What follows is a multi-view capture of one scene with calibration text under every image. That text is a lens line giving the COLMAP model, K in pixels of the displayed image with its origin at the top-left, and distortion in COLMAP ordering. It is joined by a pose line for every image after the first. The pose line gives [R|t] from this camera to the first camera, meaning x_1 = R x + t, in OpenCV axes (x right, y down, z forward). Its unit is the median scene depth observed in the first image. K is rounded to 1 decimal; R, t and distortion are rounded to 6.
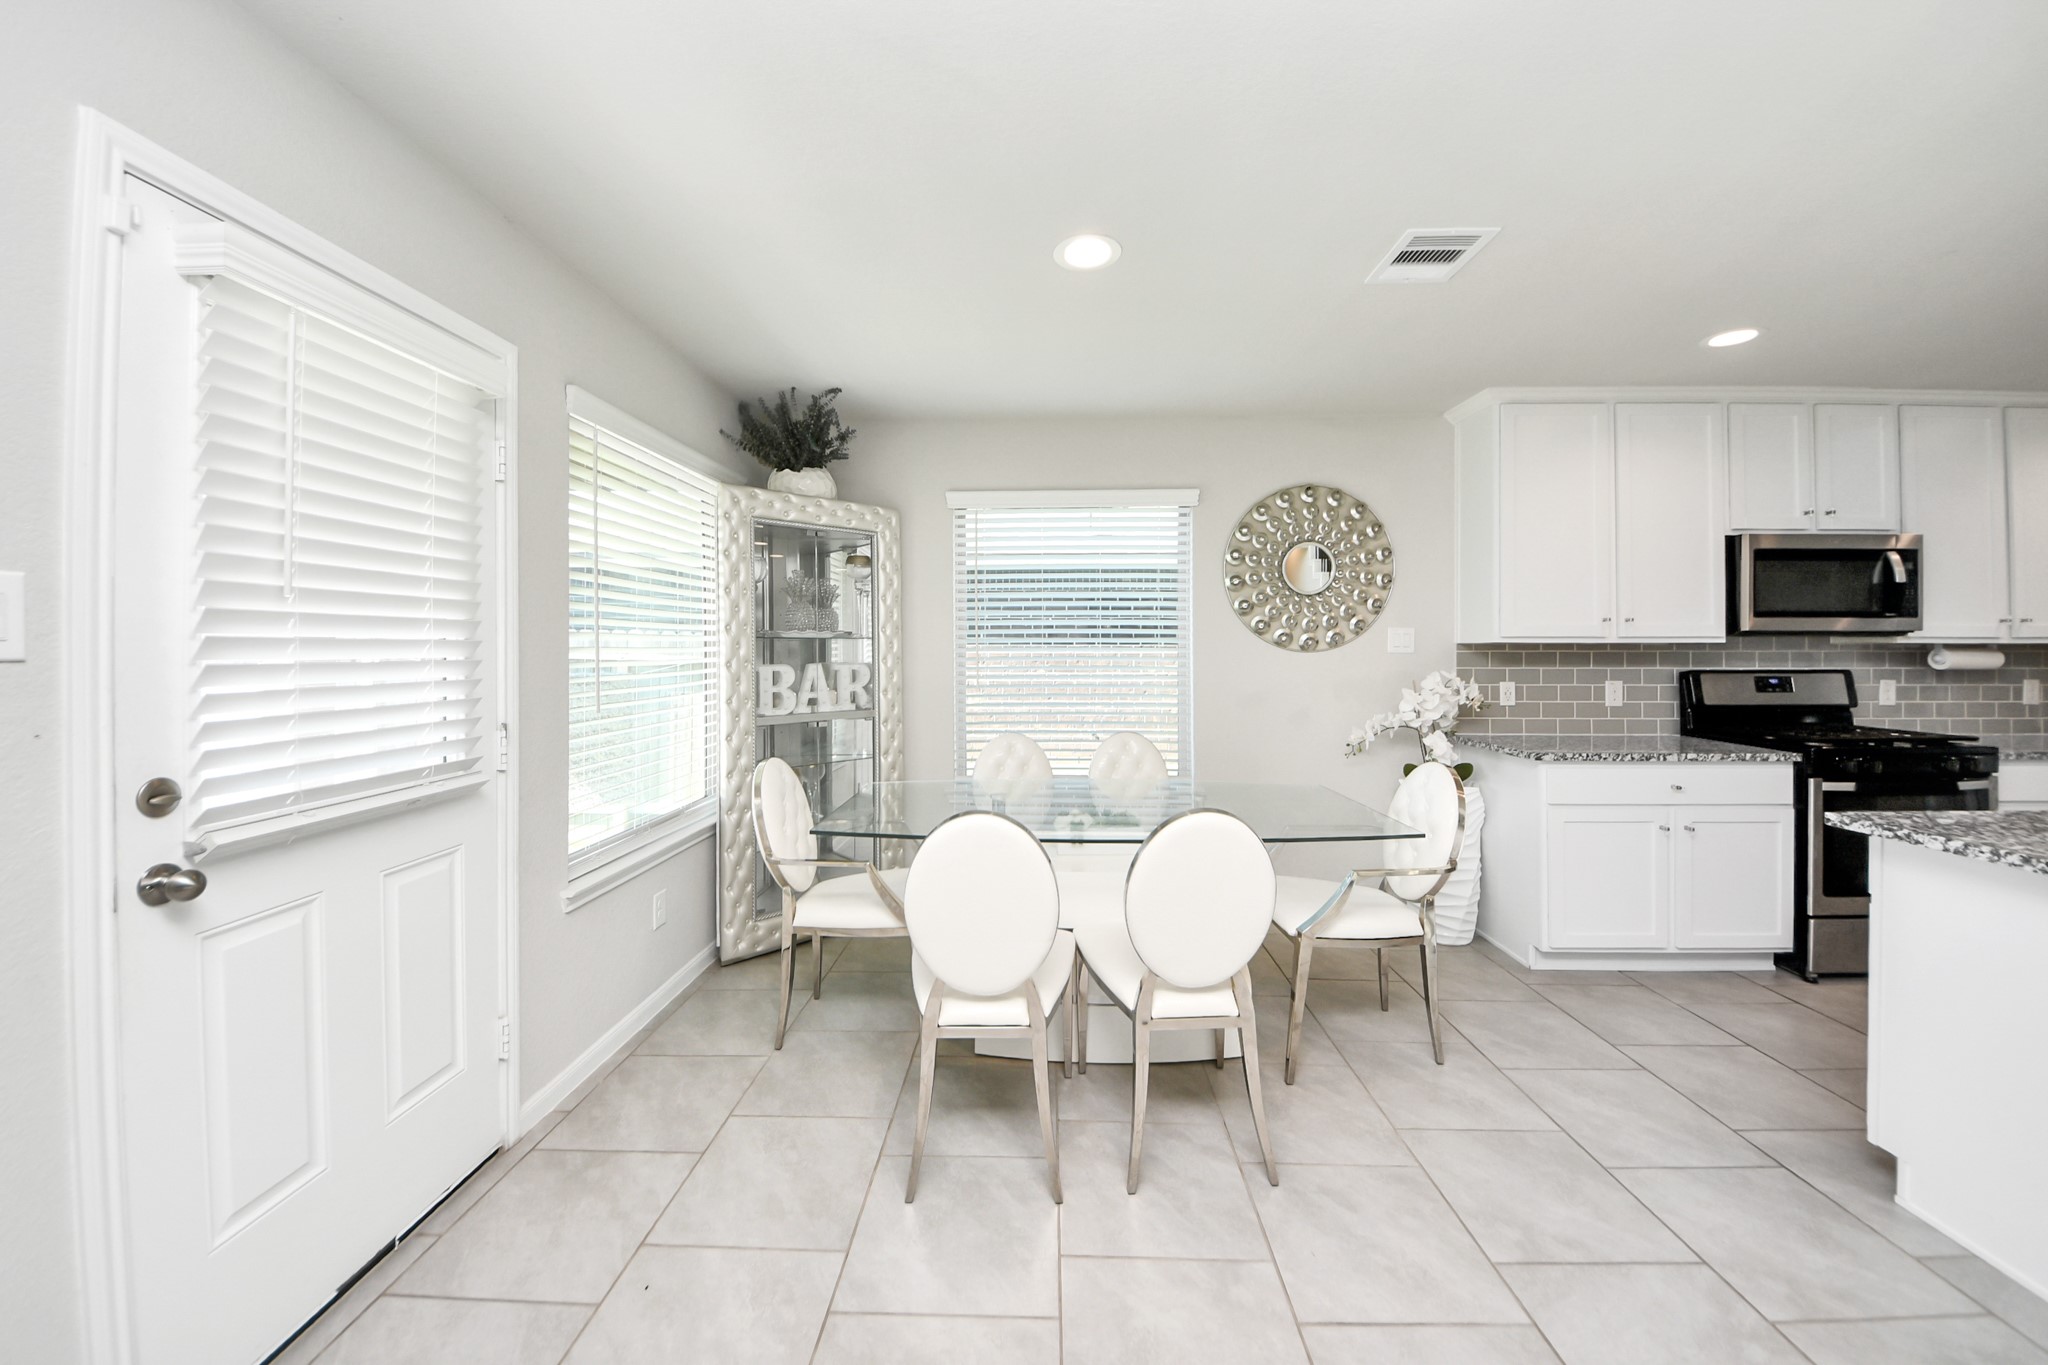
lens RADIAL K [[738.4, 0, 1030.3], [0, 738.4, 645.7], [0, 0, 1]] dist [0.004587, -0.005615]
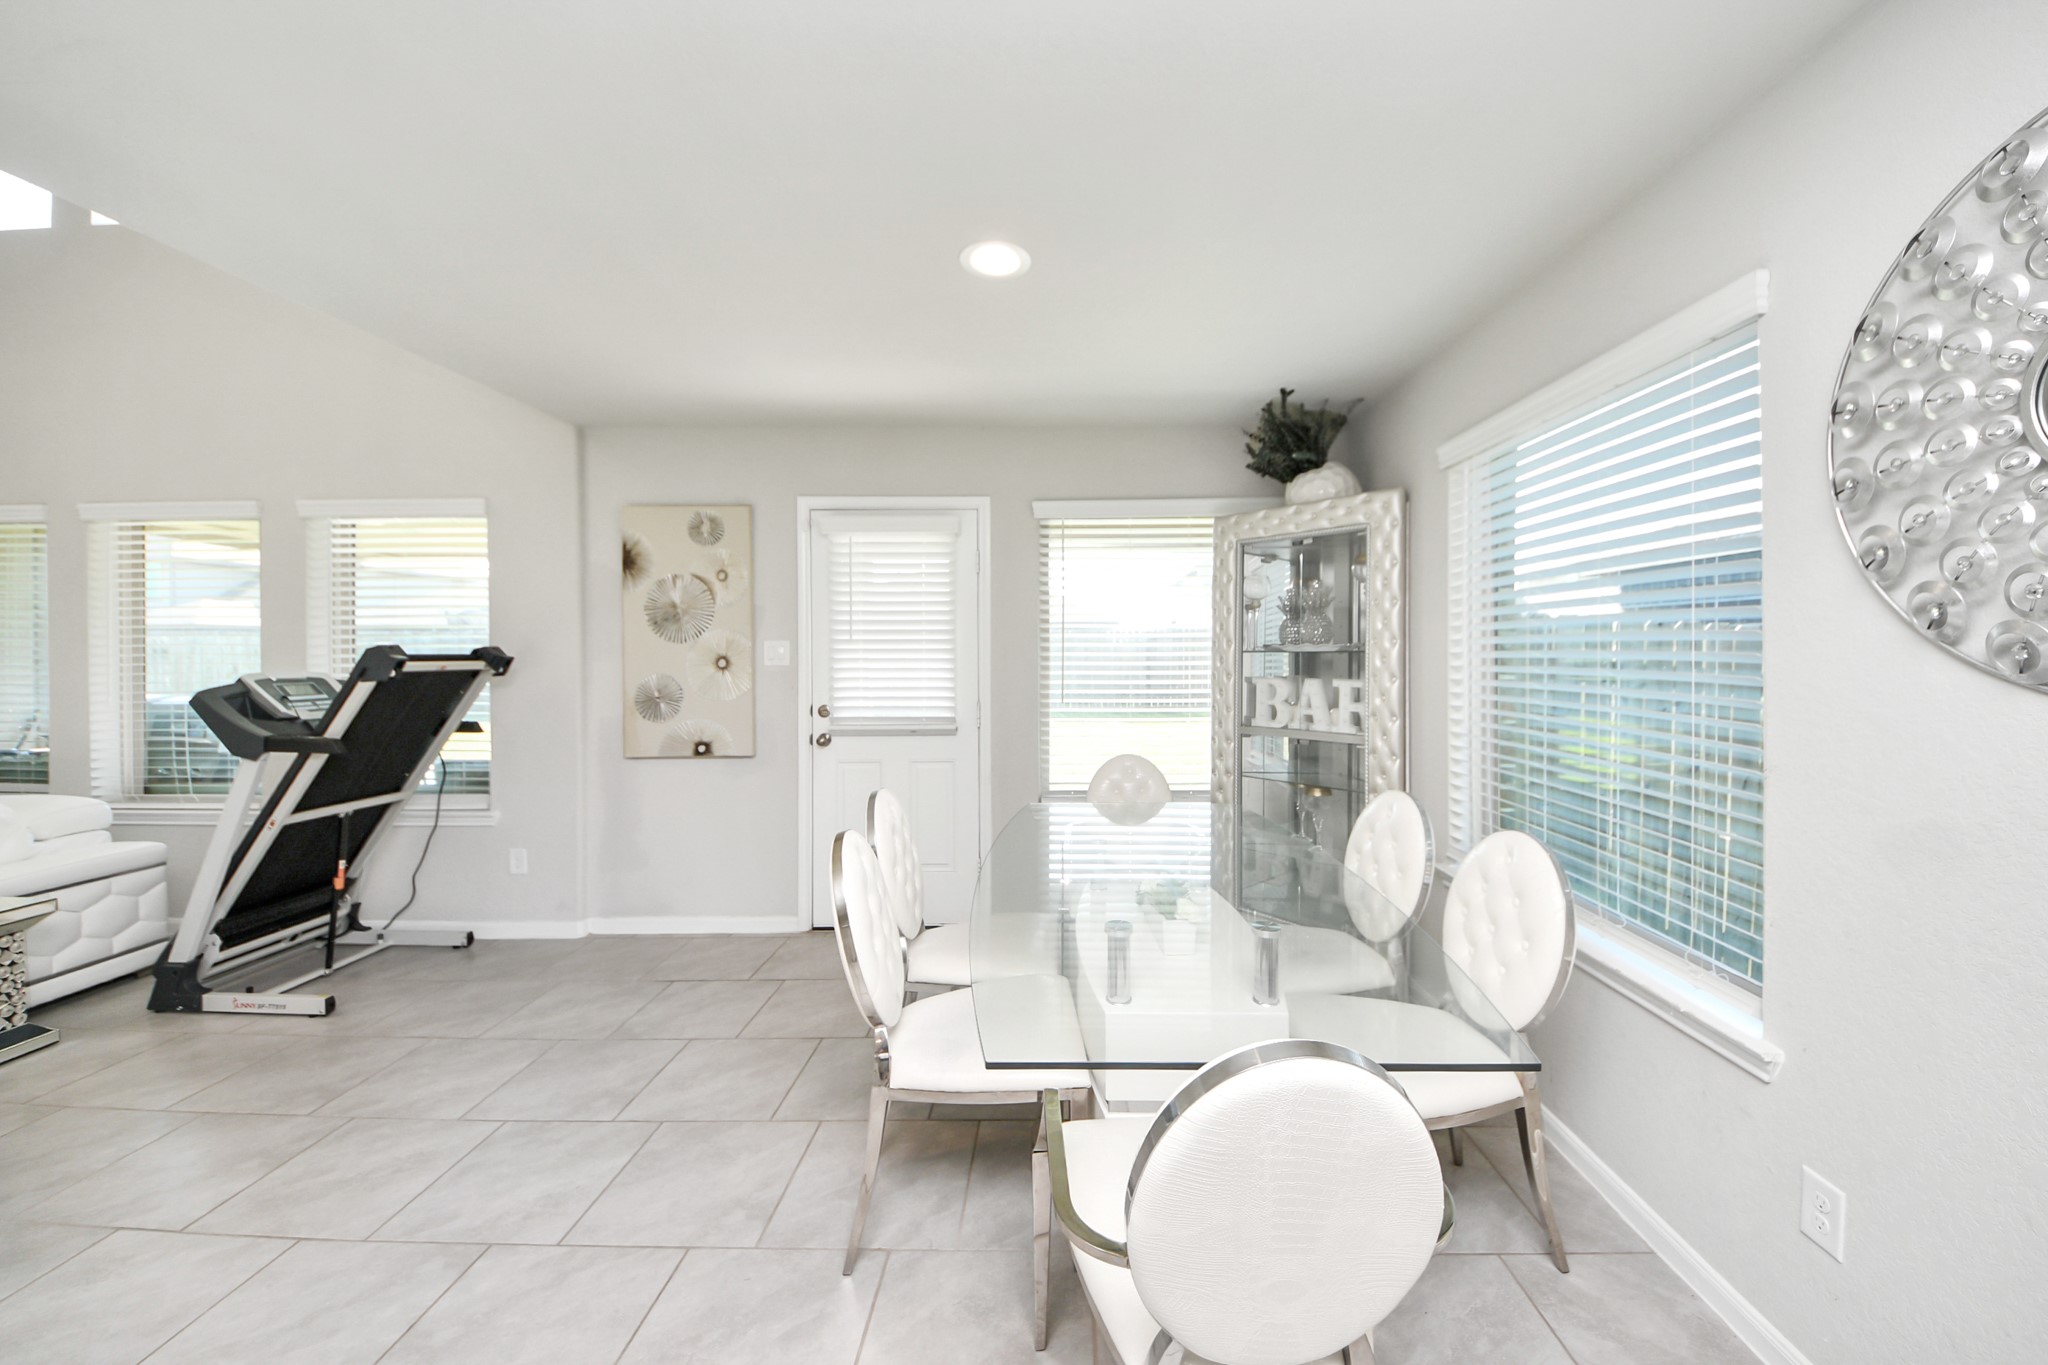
lens RADIAL K [[738.4, 0, 1059.1], [0, 738.4, 643.3], [0, 0, 1]] dist [0.004587, -0.005615]
pose [[0.016716, -0.003205, -0.999855, 0.654781], [0.006534, 0.999974, -0.003096, -0.020673], [0.999839, -0.006481, 0.016736, 0.660877]]
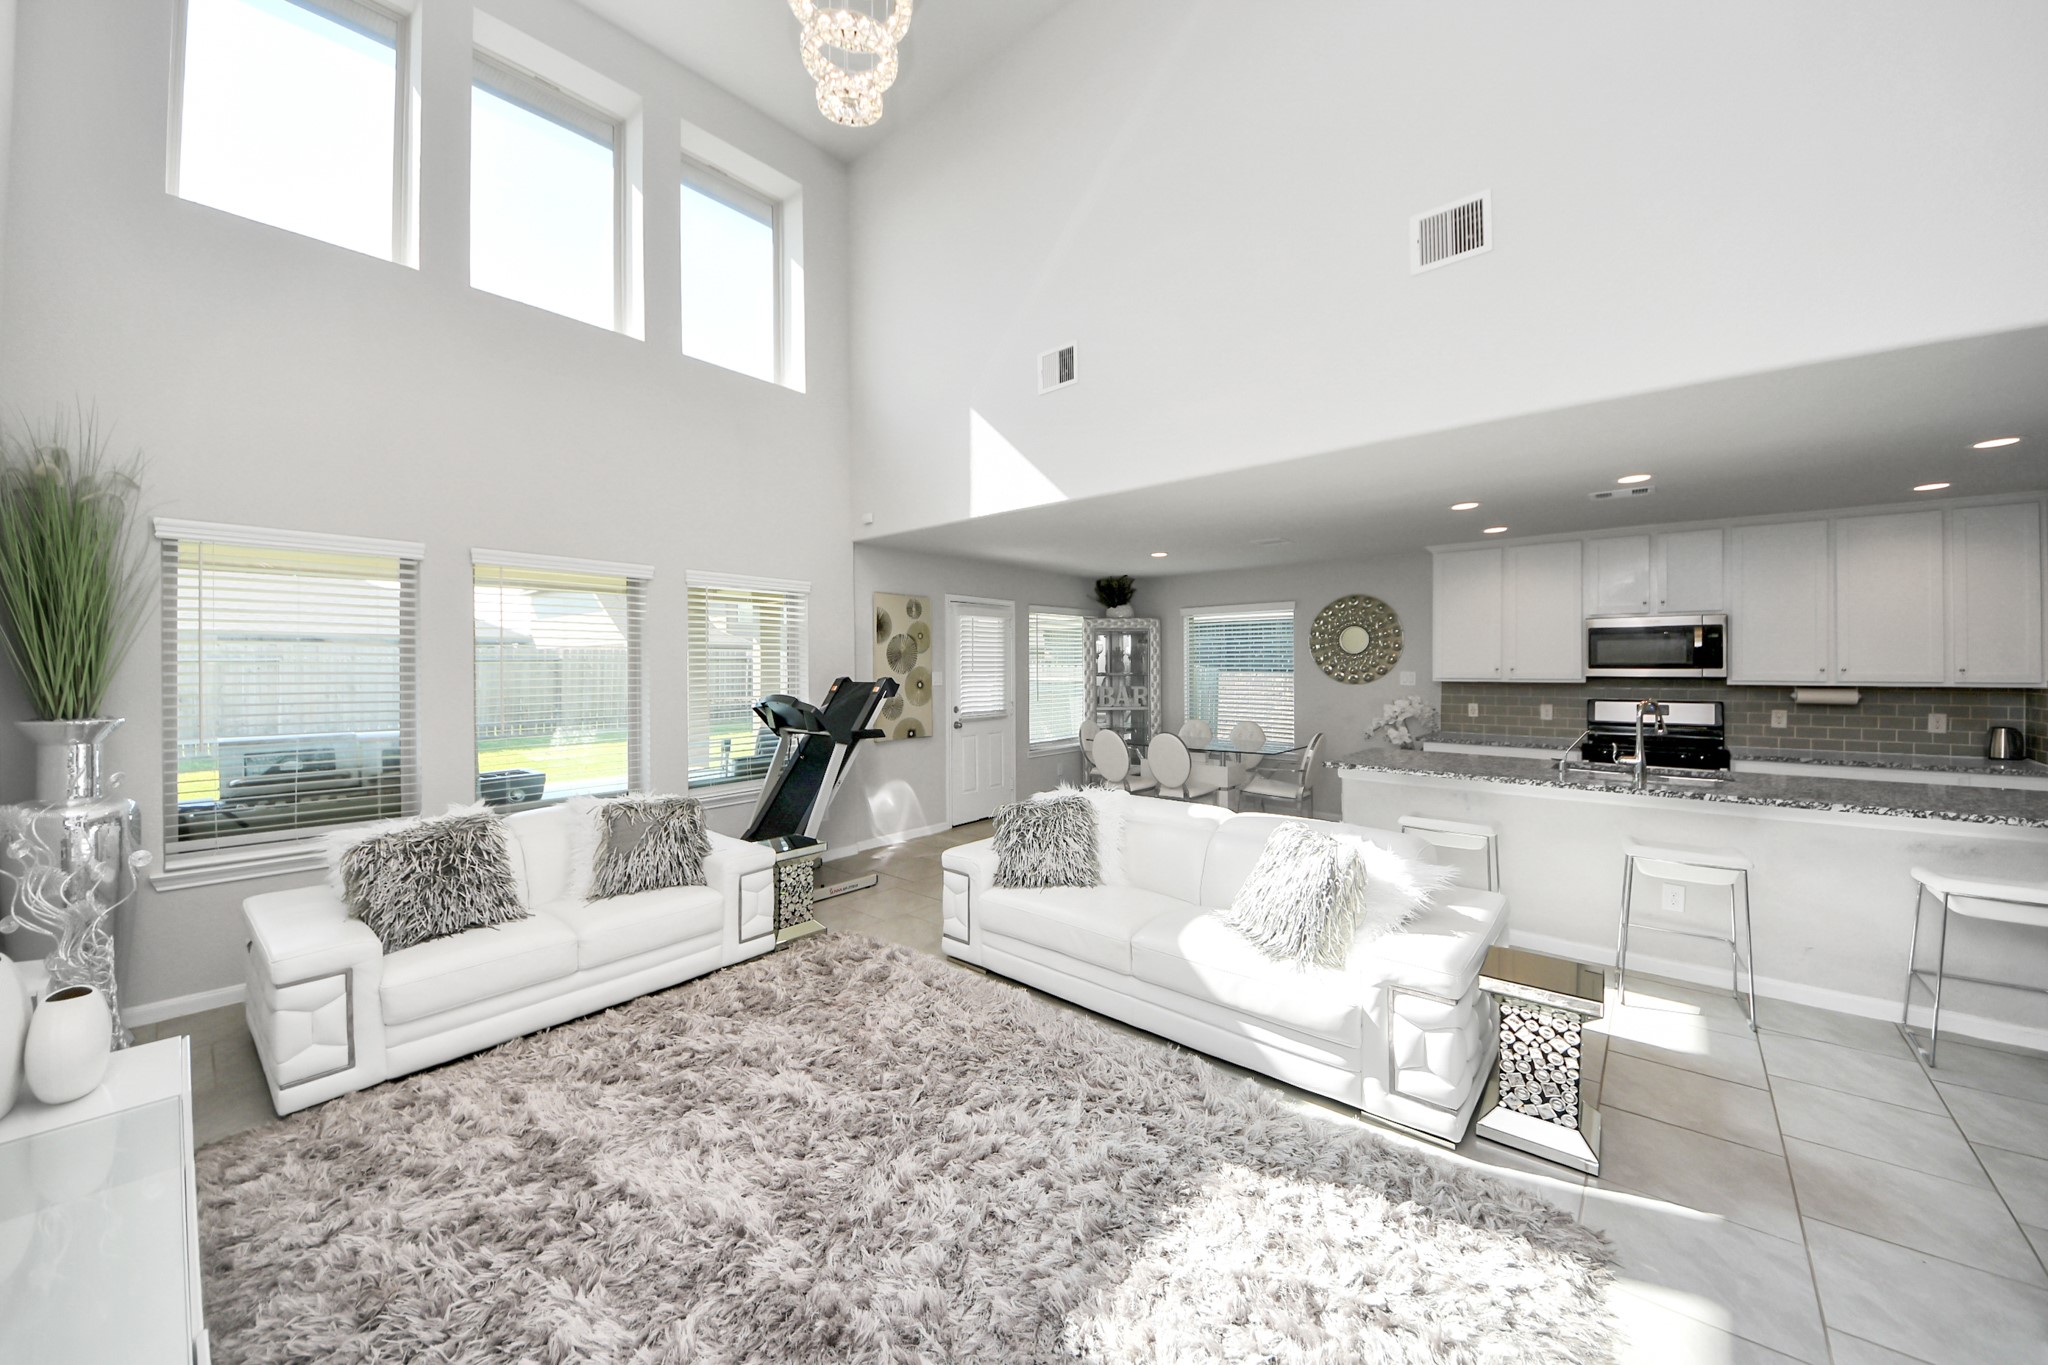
lens RADIAL K [[738.4, 0, 1021.1], [0, 738.4, 681.4], [0, 0, 1]] dist [0.004587, -0.005615]
pose [[0.771143, 0.011474, -0.636559, 0.998752], [0.004079, 0.999728, 0.022962, -0.049523], [0.636649, -0.020303, 0.770886, -1.081648]]
